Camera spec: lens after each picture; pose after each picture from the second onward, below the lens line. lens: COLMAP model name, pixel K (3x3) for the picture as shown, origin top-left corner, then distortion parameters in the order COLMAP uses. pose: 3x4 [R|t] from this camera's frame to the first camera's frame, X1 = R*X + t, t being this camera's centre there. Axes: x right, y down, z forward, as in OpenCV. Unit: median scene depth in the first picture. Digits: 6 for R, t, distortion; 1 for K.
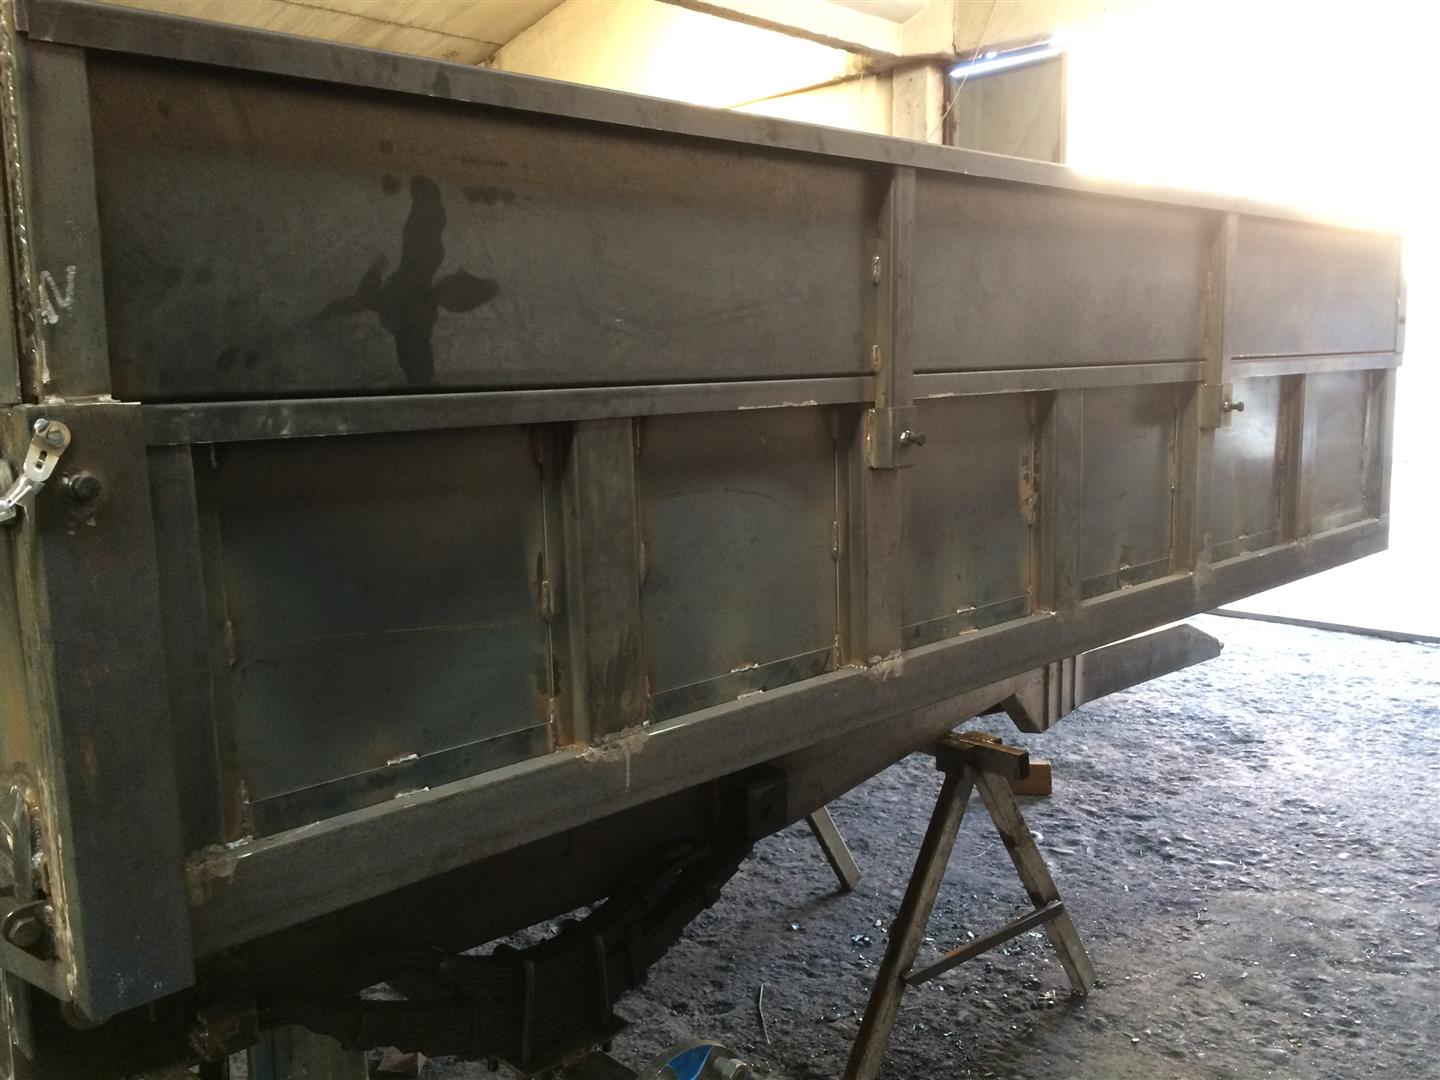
lens RADIAL K [[1216.9, 0, 720.0], [0, 1216.9, 540.0], [0, 0, 1]] dist [0.087894, -0.109969]
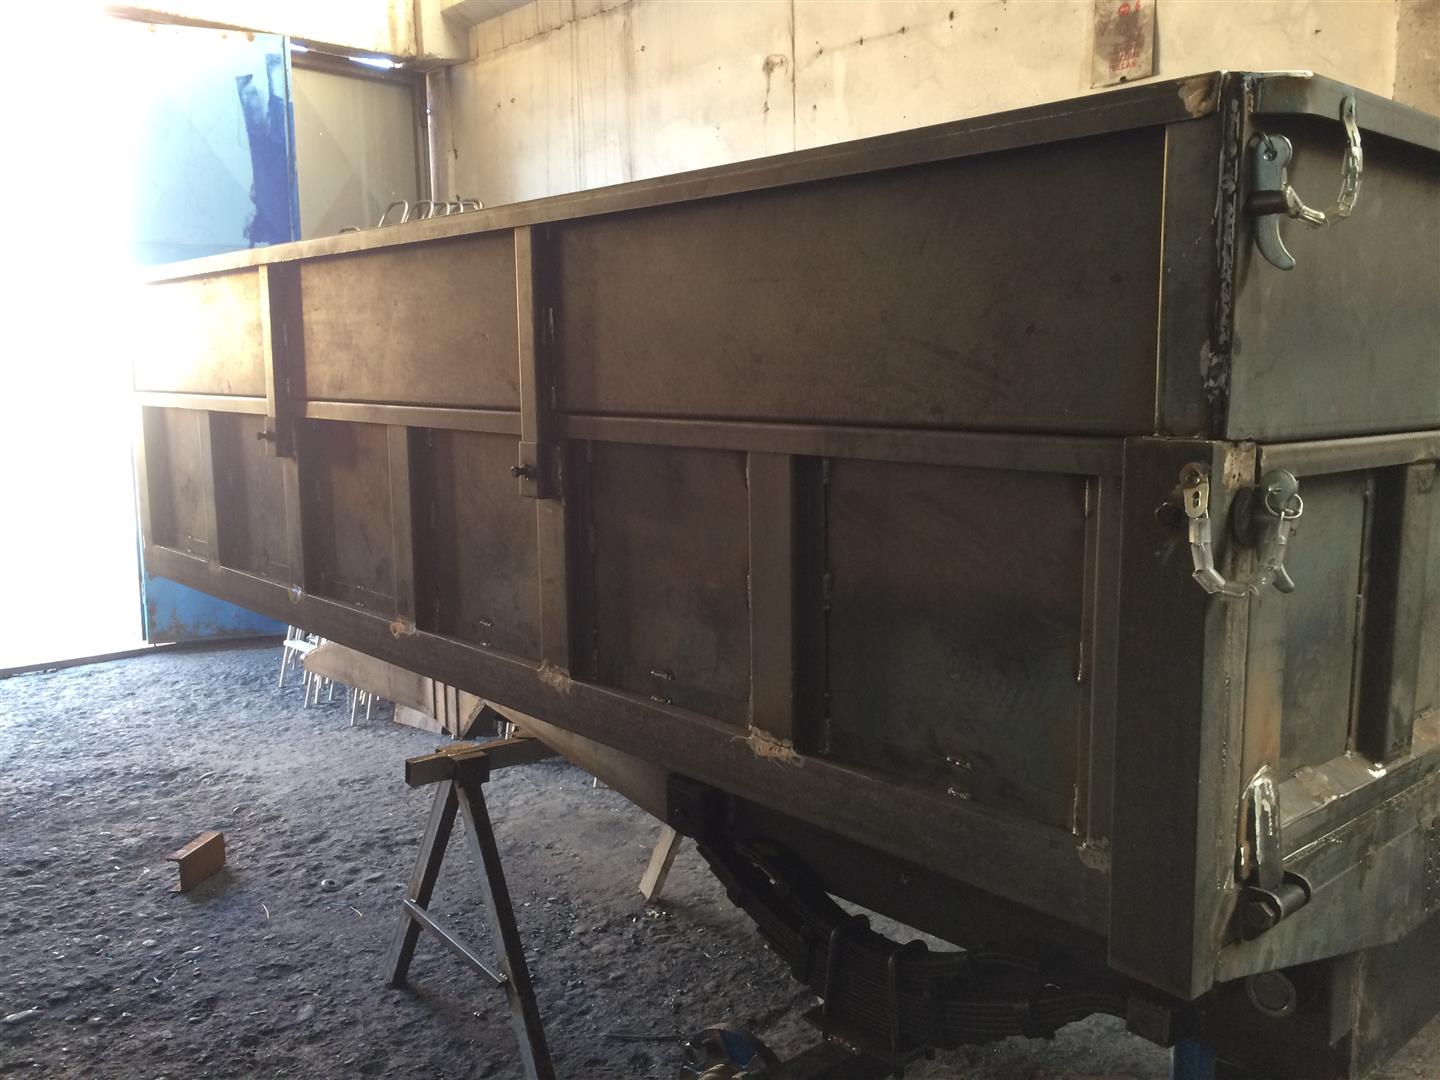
lens RADIAL K [[1216.9, 0, 720.0], [0, 1216.9, 540.0], [0, 0, 1]] dist [0.087894, -0.109969]
pose [[0.036416, -0.110734, 0.993183, -0.544539], [0.140844, 0.984491, 0.104601, -0.067515], [-0.989362, 0.136074, 0.051447, 0.499962]]
